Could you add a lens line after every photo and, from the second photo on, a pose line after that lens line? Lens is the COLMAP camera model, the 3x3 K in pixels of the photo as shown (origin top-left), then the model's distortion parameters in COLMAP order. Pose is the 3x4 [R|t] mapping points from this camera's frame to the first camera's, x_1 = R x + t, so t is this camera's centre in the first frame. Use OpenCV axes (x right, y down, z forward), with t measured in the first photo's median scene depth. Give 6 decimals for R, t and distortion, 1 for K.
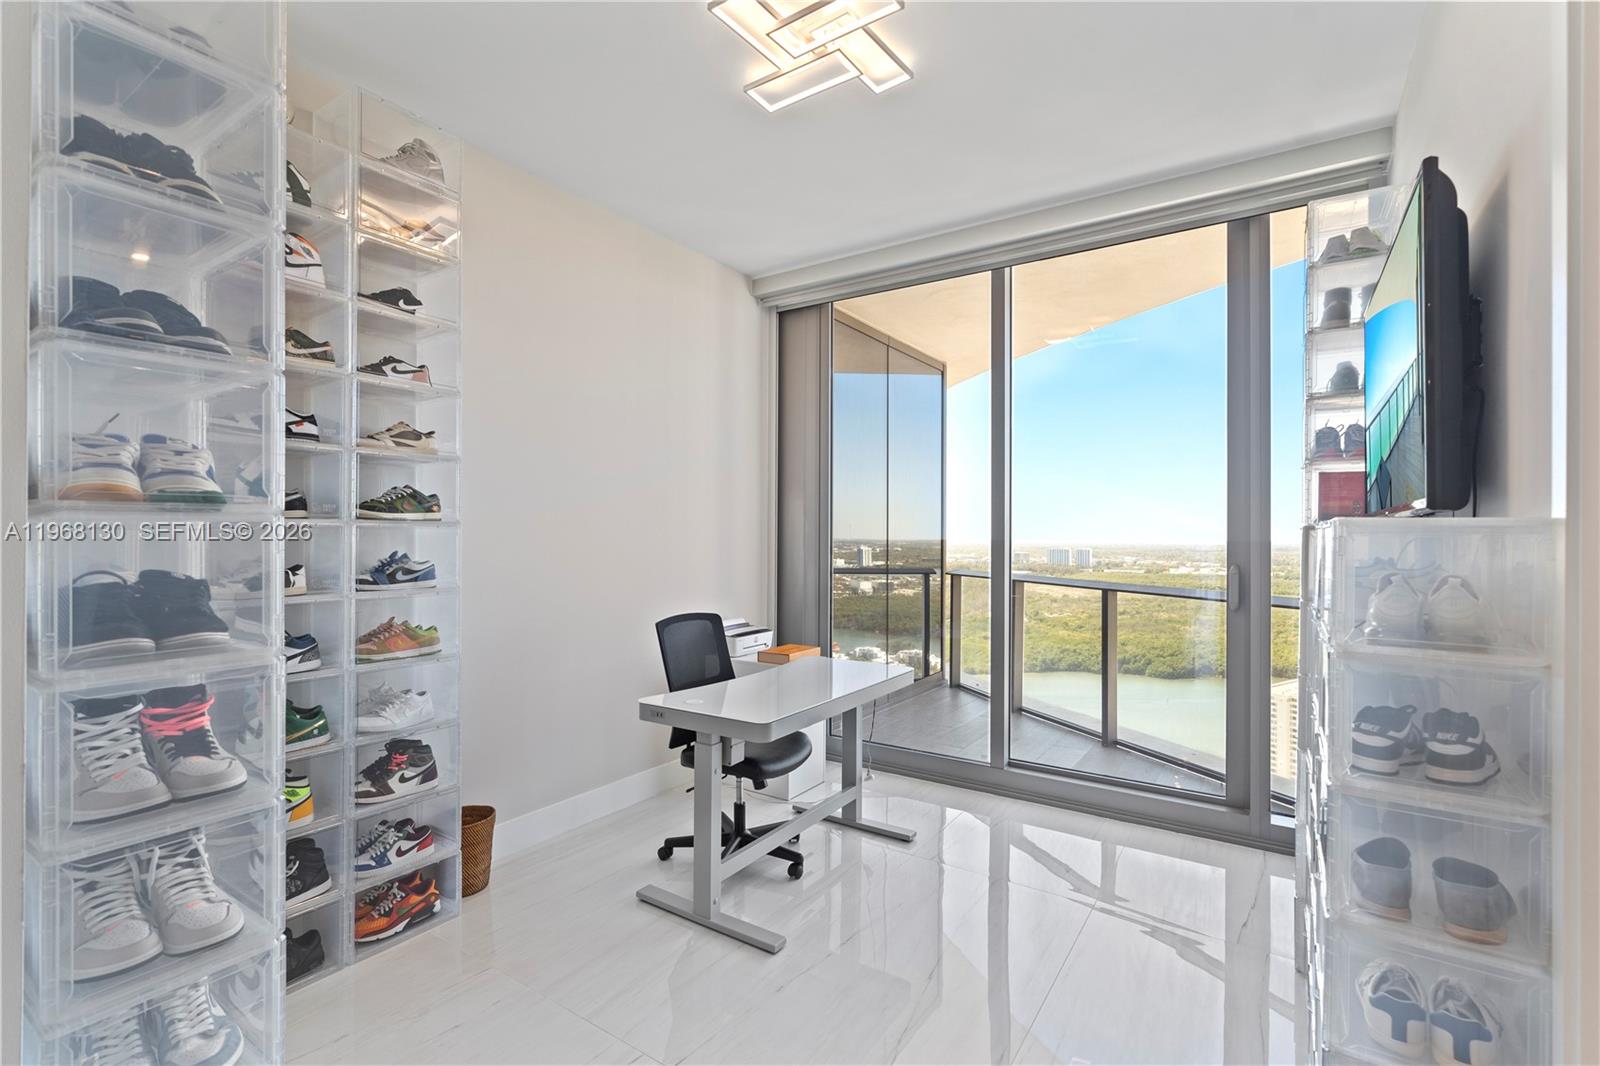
lens RADIAL K [[721.5, 0, 795.1], [0, 721.5, 525.8], [0, 0, 1]] dist [-0.006305, 0.000444]
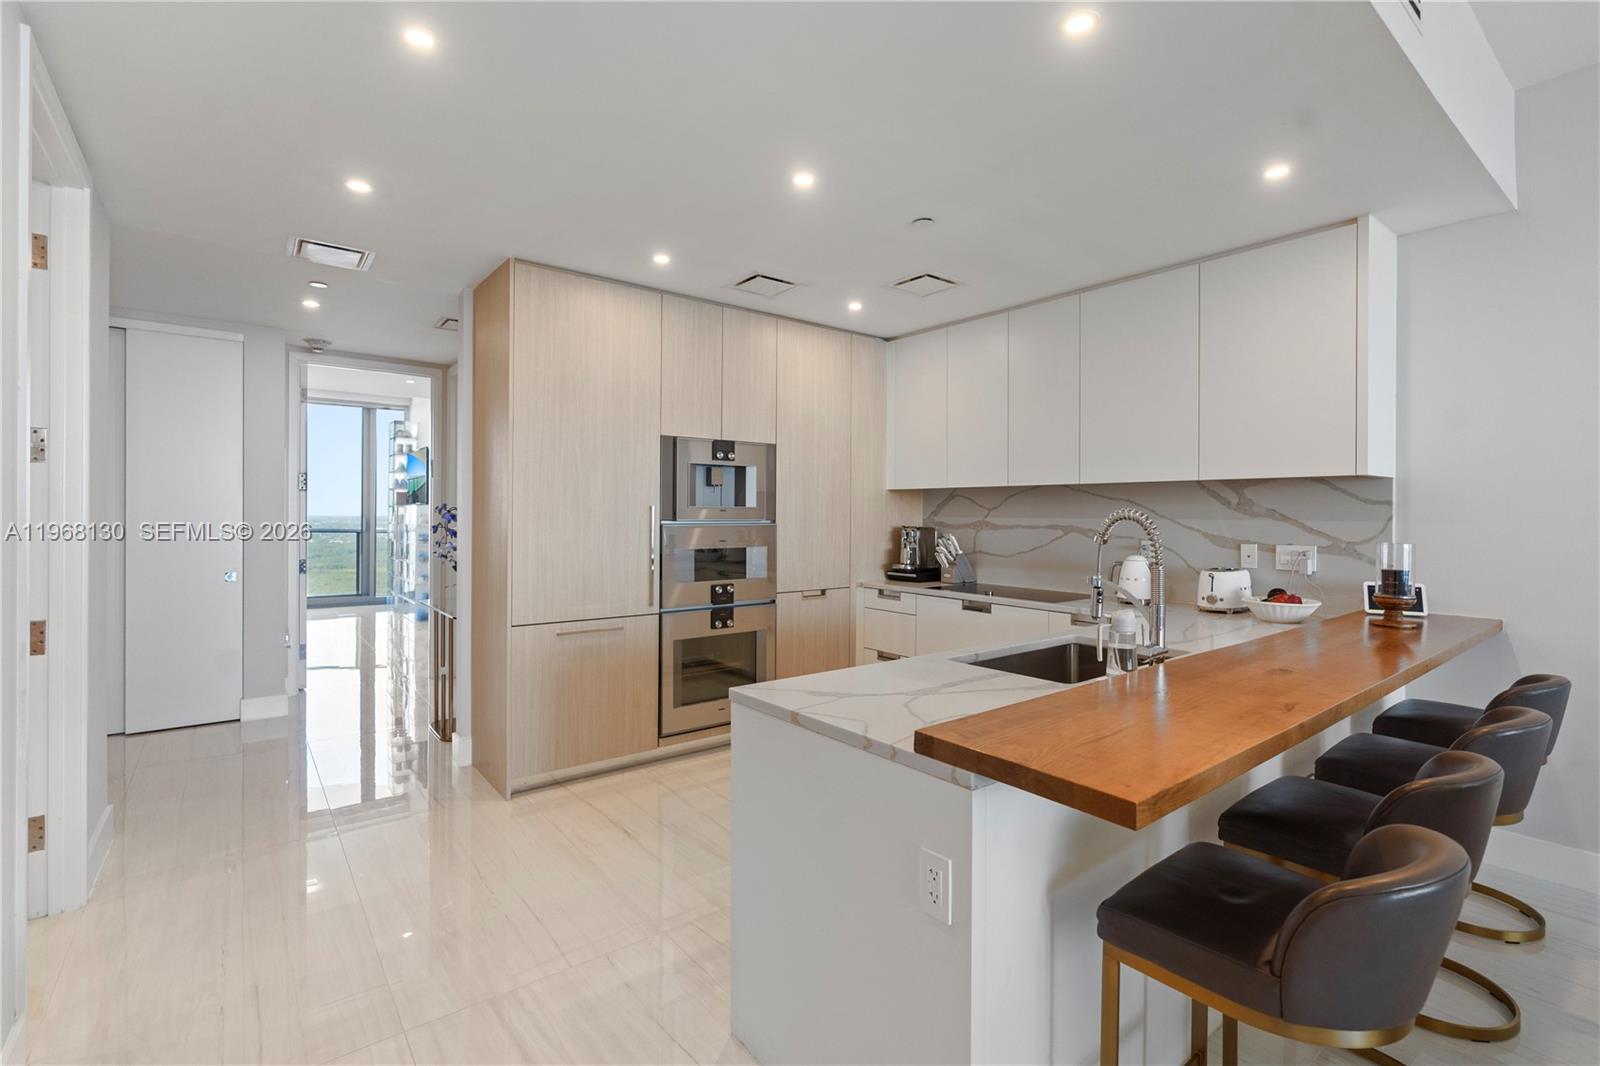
lens RADIAL K [[718.5, 0, 777.3], [0, 718.5, 513.7], [0, 0, 1]] dist [-0.001824, 0.000061]
pose [[0.325878, -0.004871, 0.945399, -2.117506], [-0.005710, 0.999958, 0.007120, -0.000254], [-0.945395, -0.007718, 0.325837, -2.051857]]
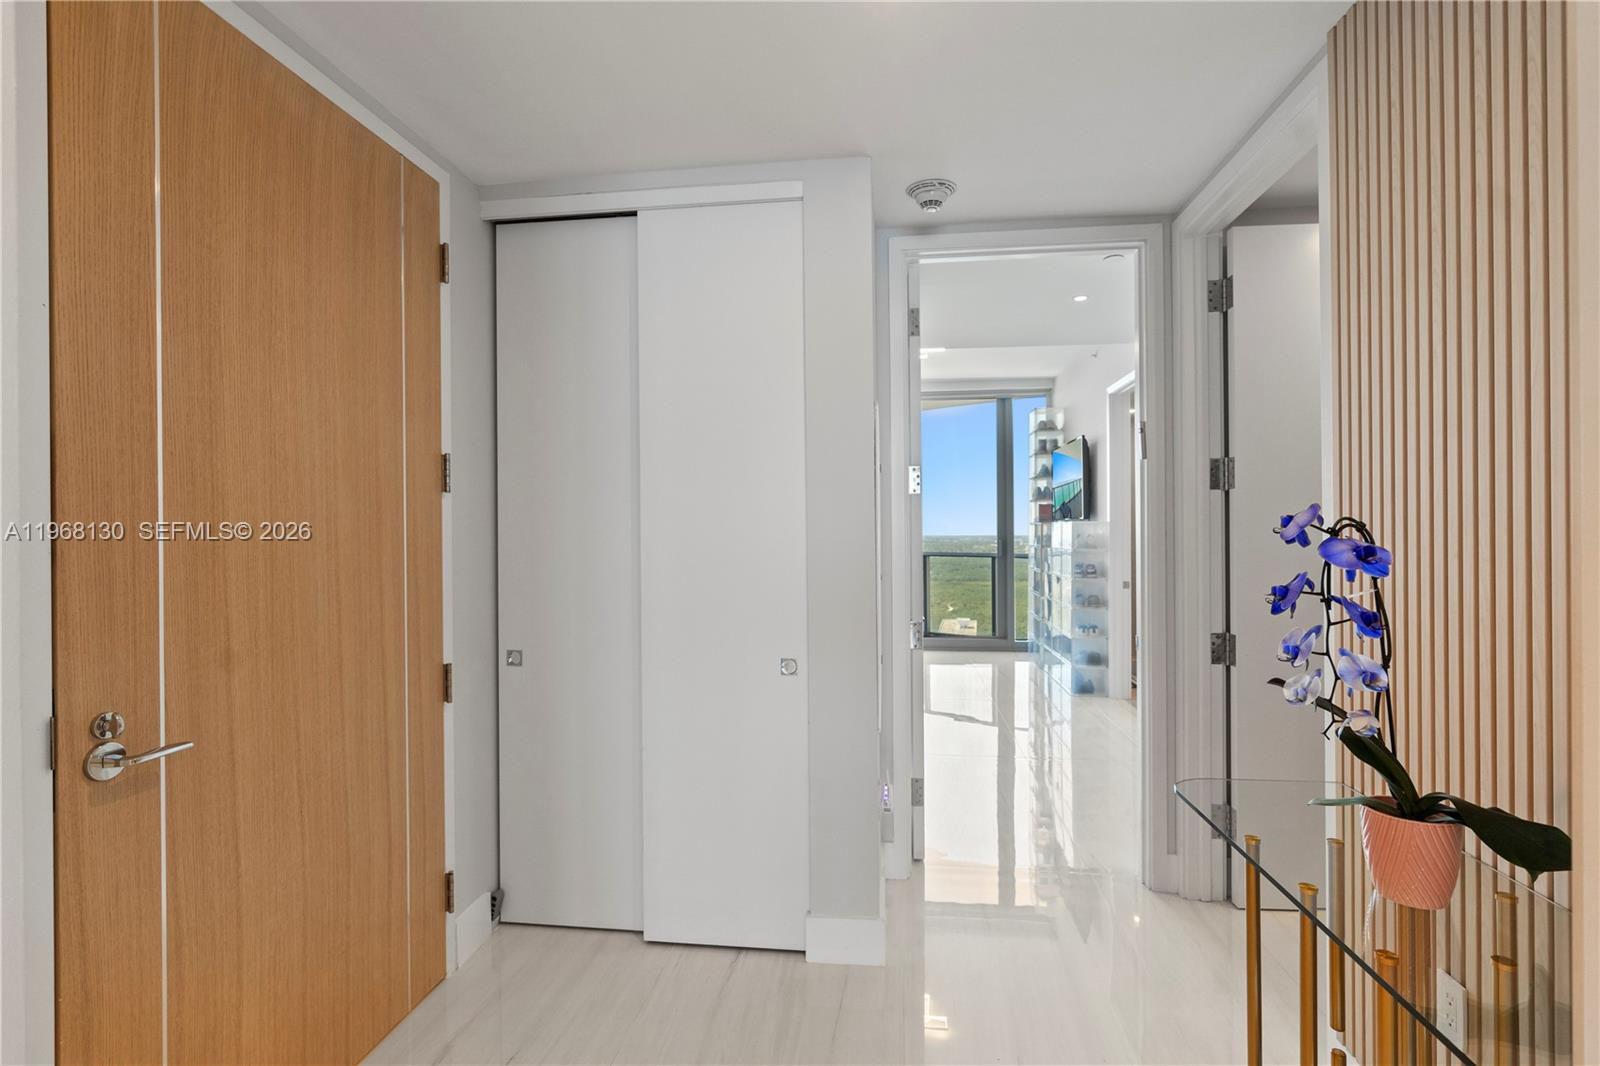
lens RADIAL K [[793.3, 0, 800.0], [0, 793.3, 533.0], [0, 0, 1]] dist [-0.104329, 0.000064]
pose [[0.888578, -0.015159, 0.458476, -1.464179], [0.013421, 0.999885, 0.007050, 0.001978], [-0.458530, -0.000112, 0.888679, -1.256413]]
